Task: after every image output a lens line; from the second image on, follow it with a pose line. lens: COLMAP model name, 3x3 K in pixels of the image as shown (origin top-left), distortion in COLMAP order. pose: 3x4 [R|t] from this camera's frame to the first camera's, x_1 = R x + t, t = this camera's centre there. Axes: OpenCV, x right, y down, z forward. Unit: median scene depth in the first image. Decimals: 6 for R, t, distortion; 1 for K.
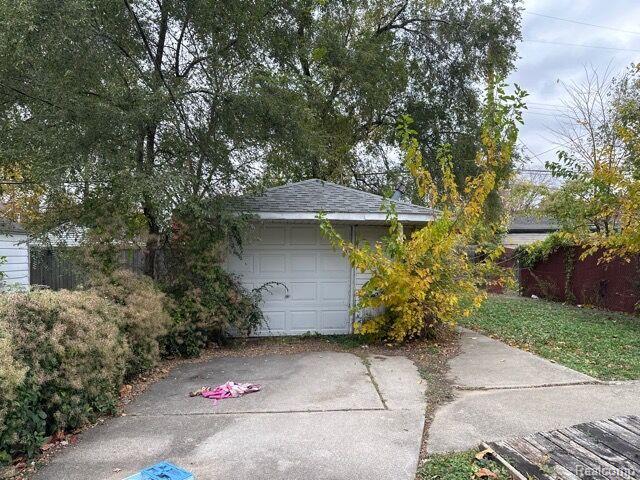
lens RADIAL K [[449.6, 0, 321.1], [0, 449.6, 239.6], [0, 0, 1]] dist [0.007276, -0.007392]
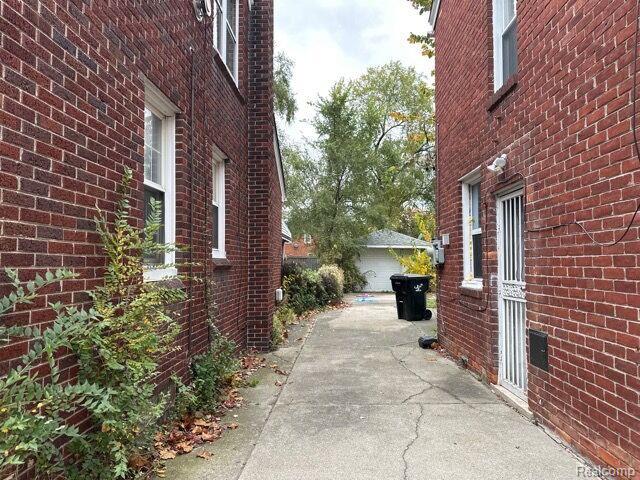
lens RADIAL K [[449.6, 0, 321.1], [0, 449.6, 239.6], [0, 0, 1]] dist [0.007276, -0.007392]
pose [[0.993207, -0.006969, -0.116155, -0.097158], [0.006226, 0.999958, -0.006760, -0.079131], [0.116197, 0.005991, 0.993208, -1.841013]]
